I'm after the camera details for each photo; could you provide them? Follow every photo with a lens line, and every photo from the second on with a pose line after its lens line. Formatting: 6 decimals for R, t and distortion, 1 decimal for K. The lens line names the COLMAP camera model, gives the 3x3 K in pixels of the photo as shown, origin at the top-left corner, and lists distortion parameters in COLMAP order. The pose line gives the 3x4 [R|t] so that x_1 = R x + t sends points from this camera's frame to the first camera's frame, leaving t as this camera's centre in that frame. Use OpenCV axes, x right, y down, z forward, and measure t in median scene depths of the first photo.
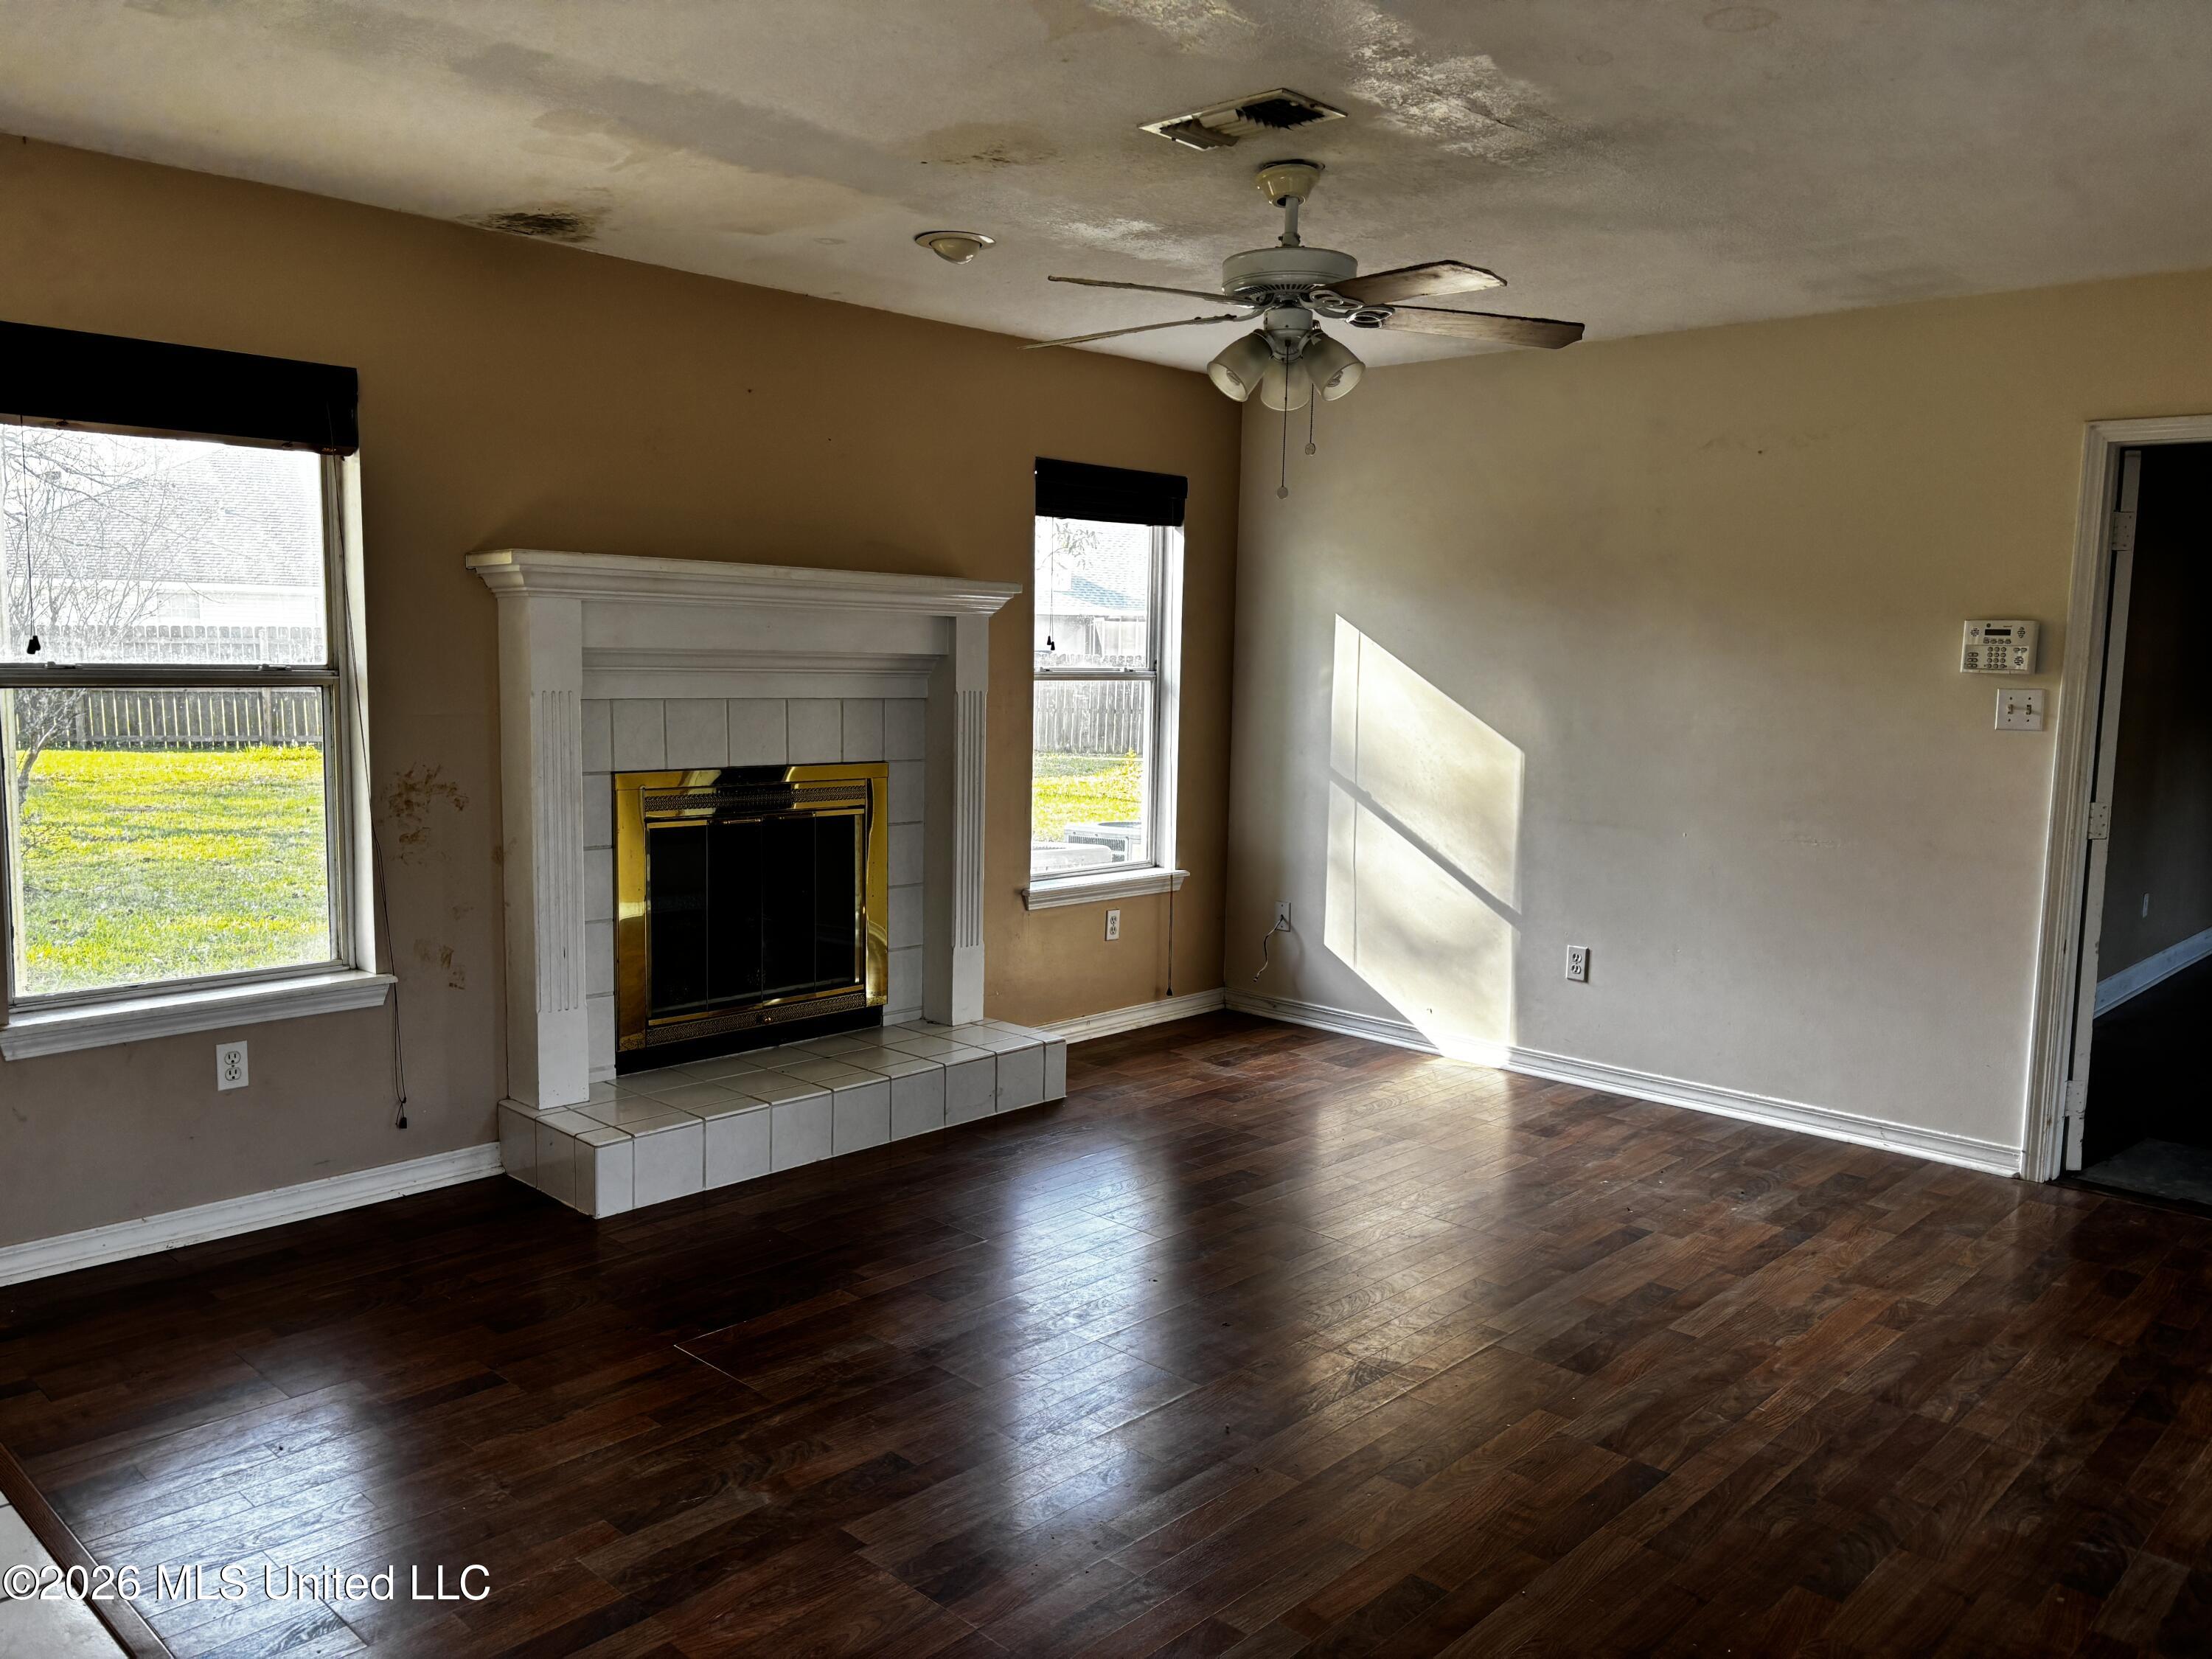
lens RADIAL K [[1665.8, 0, 1090.9], [0, 1665.8, 839.0], [0, 0, 1]] dist [0.060198, -0.060229]
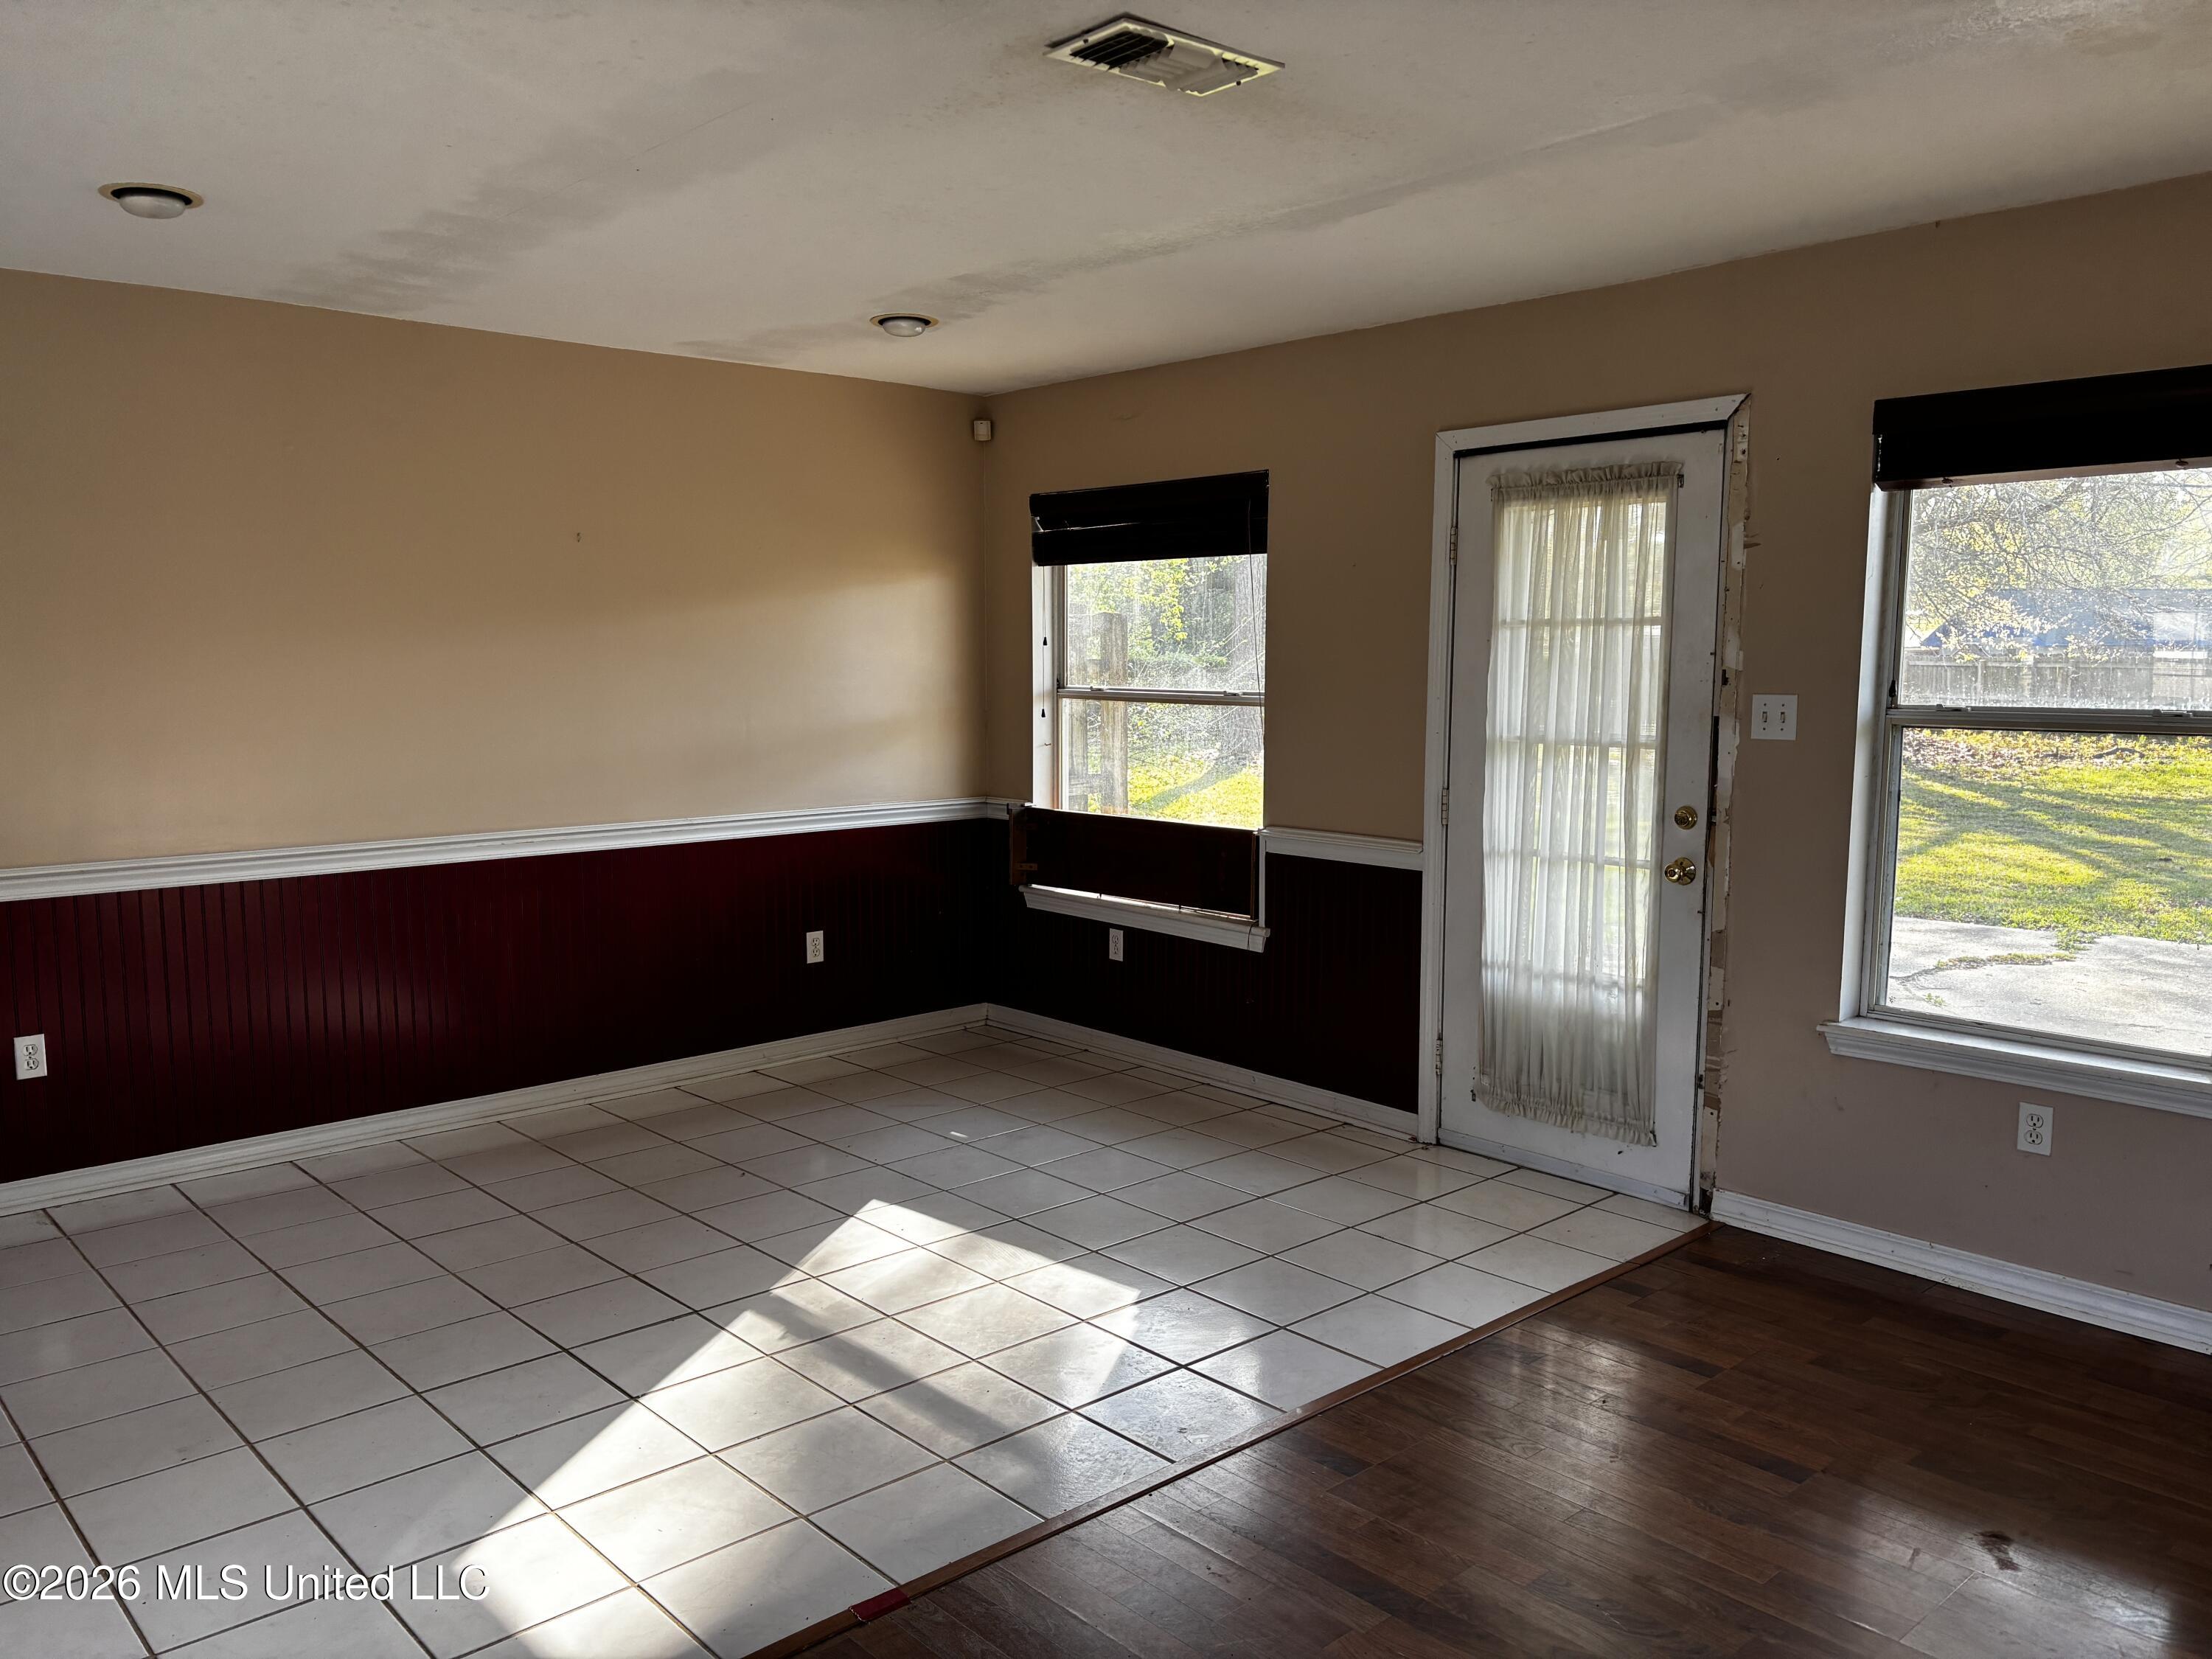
lens RADIAL K [[1665.8, 0, 1090.9], [0, 1665.8, 839.0], [0, 0, 1]] dist [0.060198, -0.060229]
pose [[-0.066915, 0.094934, -0.993232, 0.439680], [-0.117591, 0.987775, 0.102335, -0.059723], [0.990805, 0.123643, -0.054933, 0.481148]]
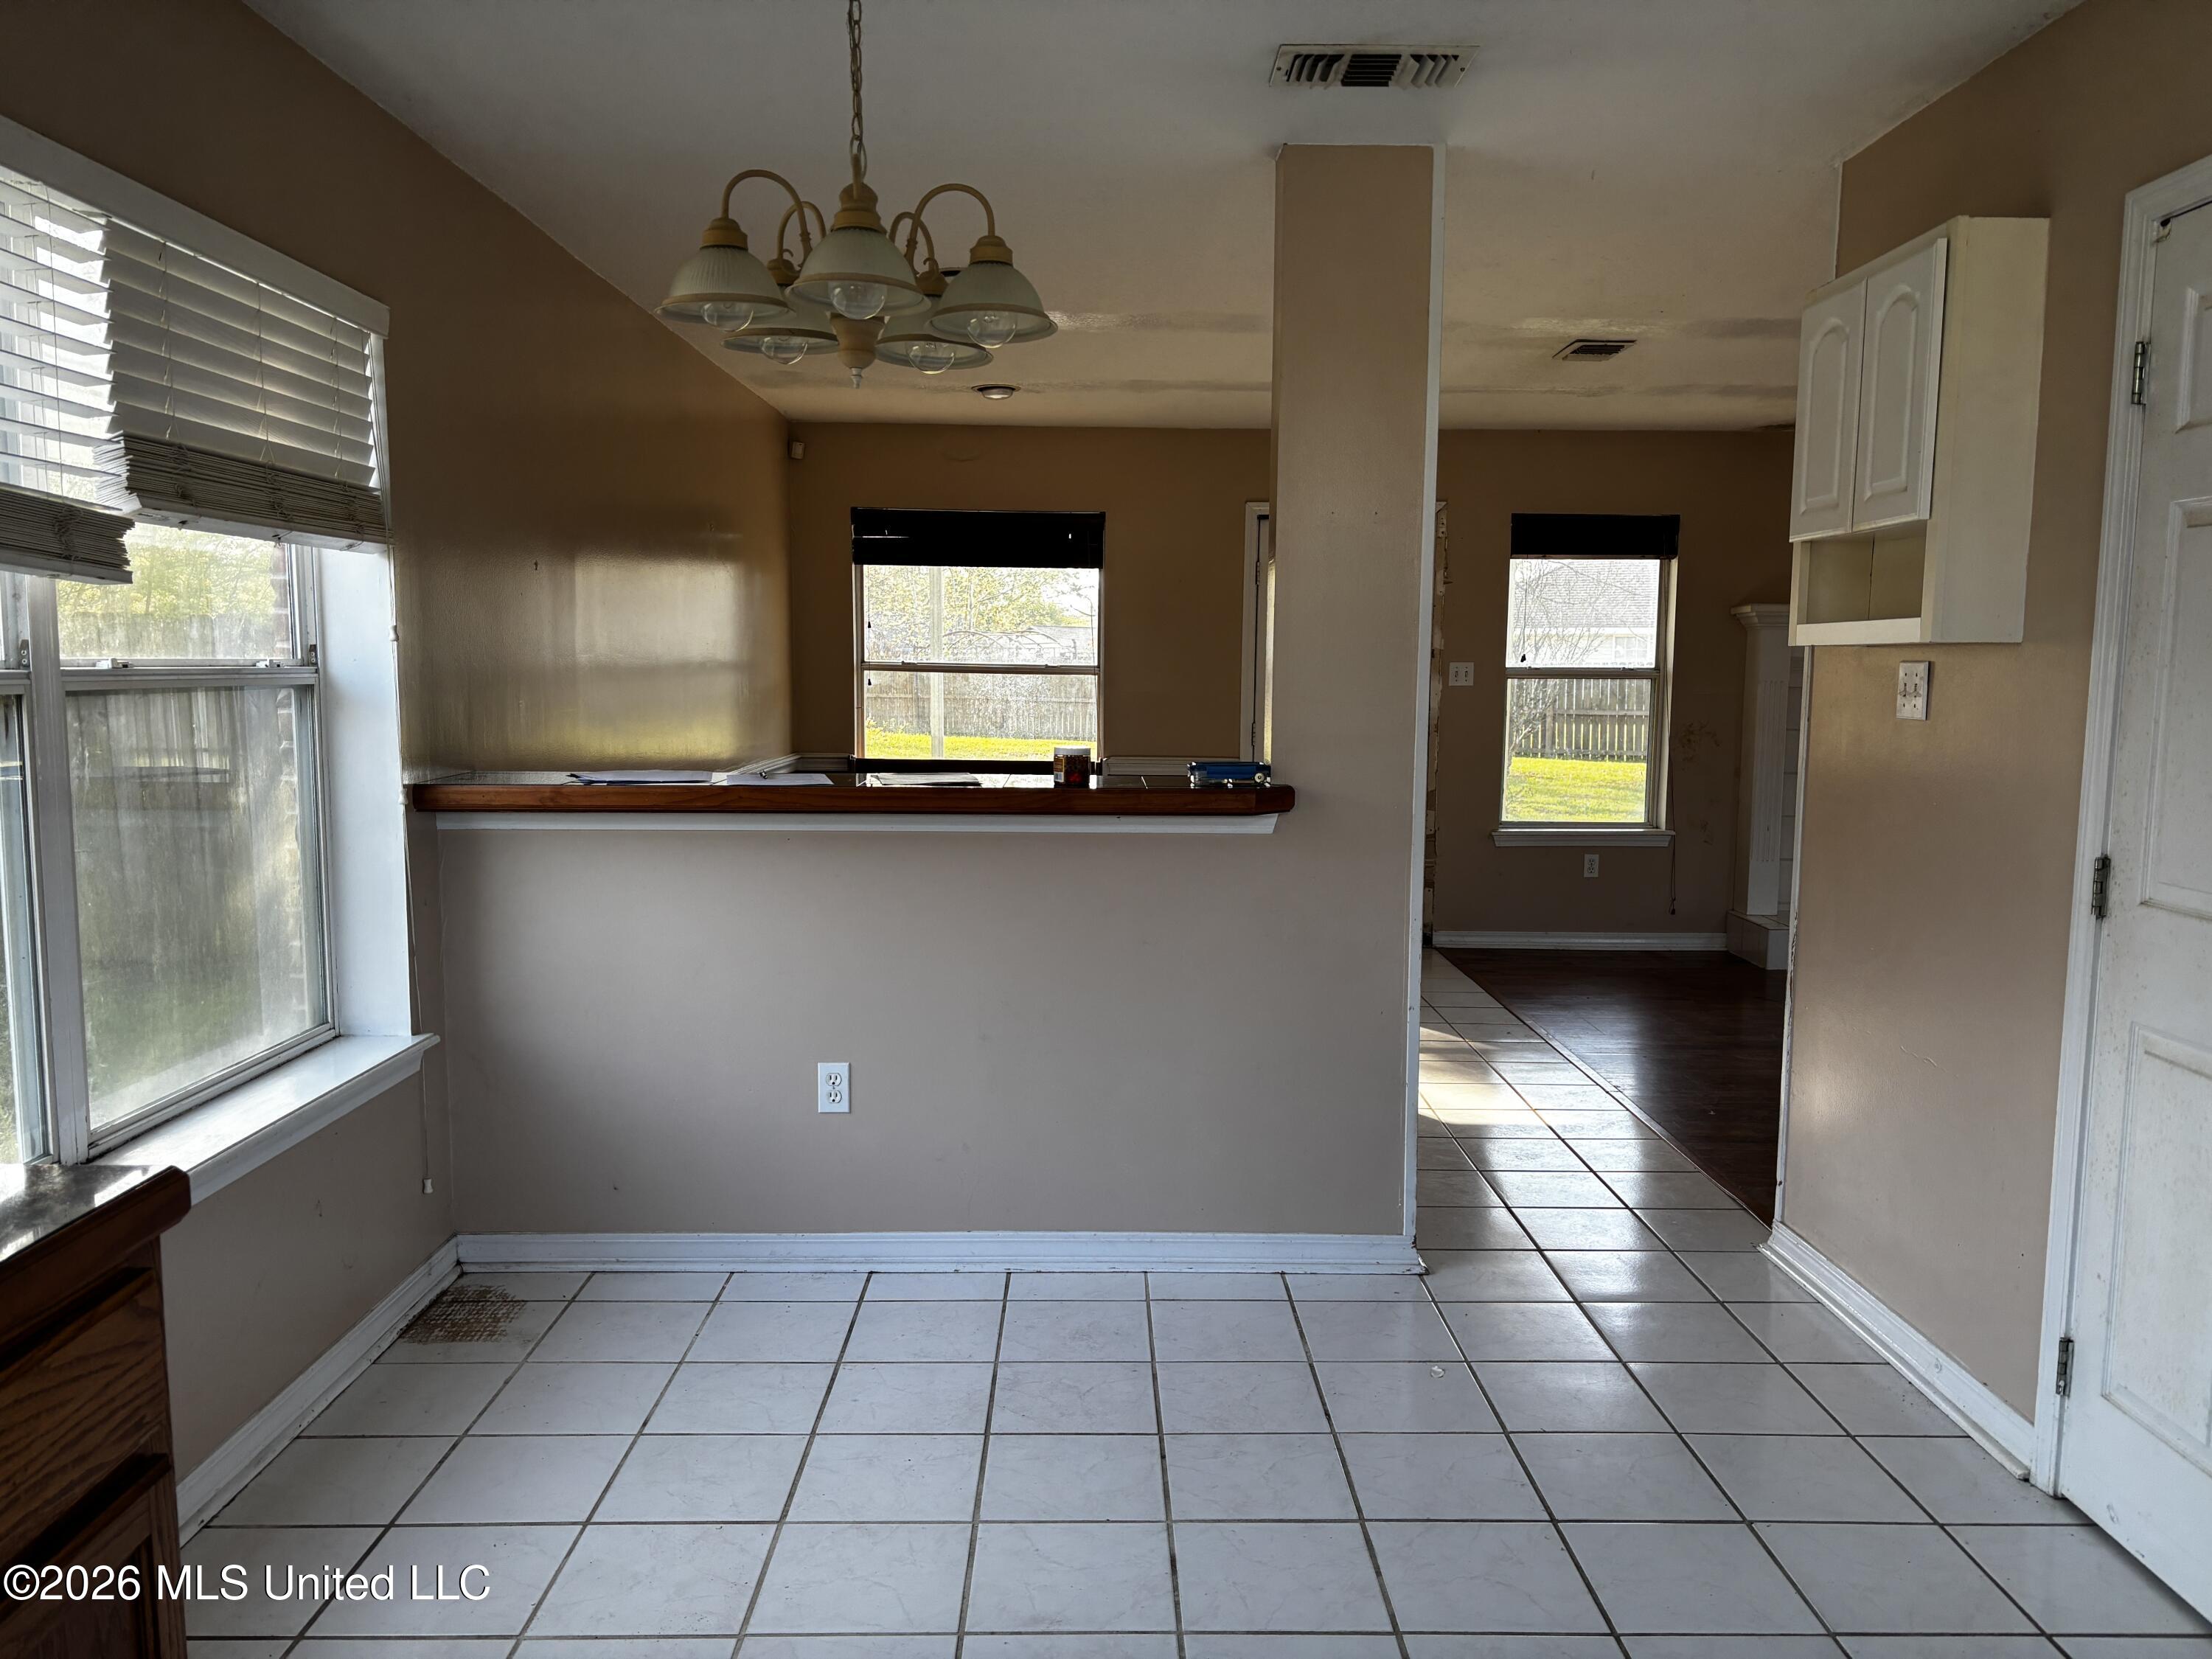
lens RADIAL K [[1665.8, 0, 1090.9], [0, 1665.8, 839.0], [0, 0, 1]] dist [0.060198, -0.060229]
pose [[0.691097, 0.063194, -0.719994, 0.497777], [-0.079604, 0.996765, 0.011077, 0.122620], [0.718365, 0.049659, 0.693892, -0.791629]]
